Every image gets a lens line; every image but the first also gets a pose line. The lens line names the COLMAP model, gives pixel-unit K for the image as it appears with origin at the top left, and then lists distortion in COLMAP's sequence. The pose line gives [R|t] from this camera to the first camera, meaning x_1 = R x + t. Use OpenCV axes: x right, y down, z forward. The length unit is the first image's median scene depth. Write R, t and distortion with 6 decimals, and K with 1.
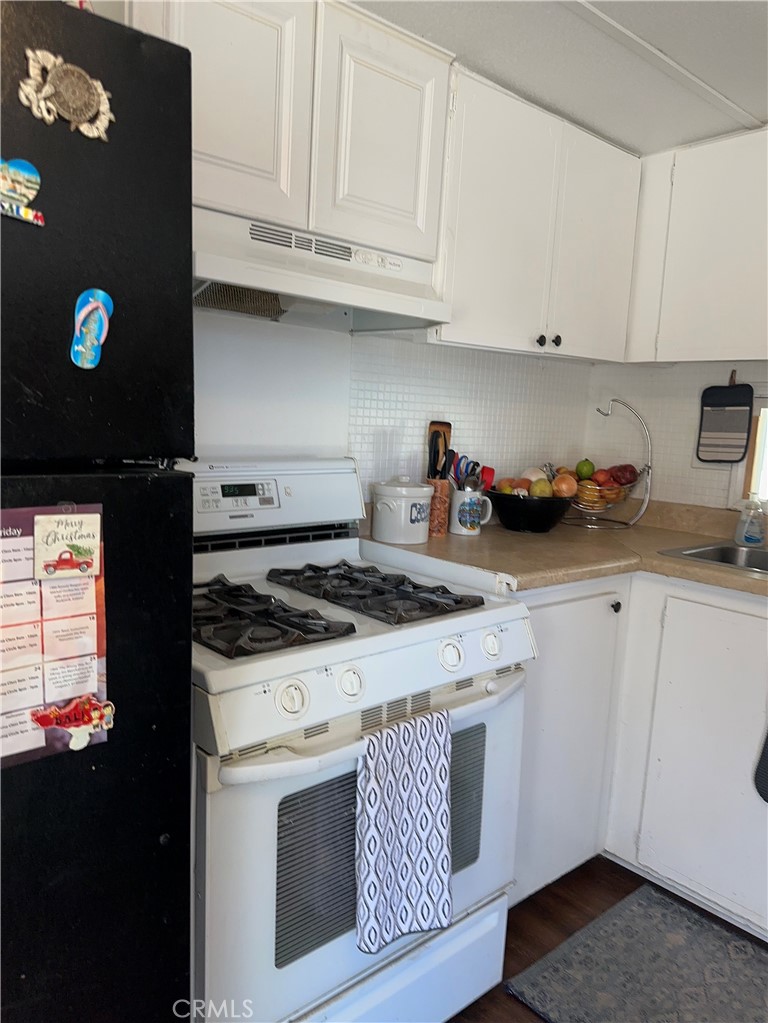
lens RADIAL K [[733.3, 0, 377.5], [0, 733.3, 512.0], [0, 0, 1]] dist [0.113222, -0.198258]
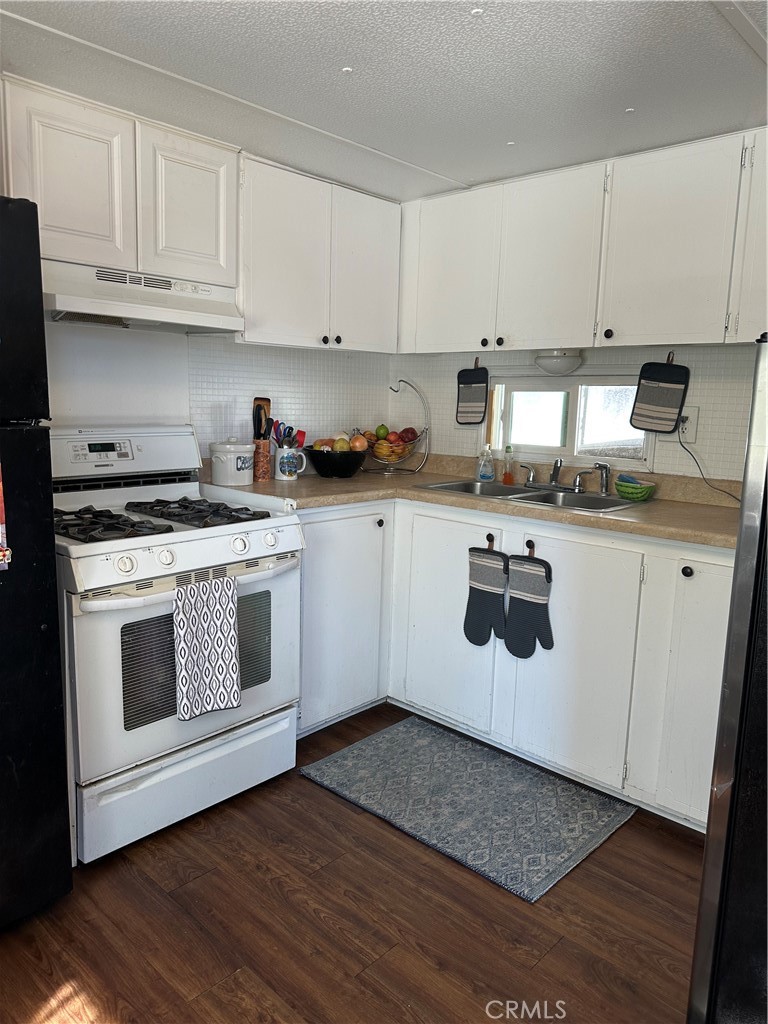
lens RADIAL K [[734.1, 0, 387.8], [0, 734.1, 504.5], [0, 0, 1]] dist [0.113839, -0.198257]
pose [[0.992981, -0.036055, 0.112647, 0.183551], [0.033855, 0.999198, 0.021387, 0.063954], [-0.113328, -0.017423, 0.993405, -0.468081]]
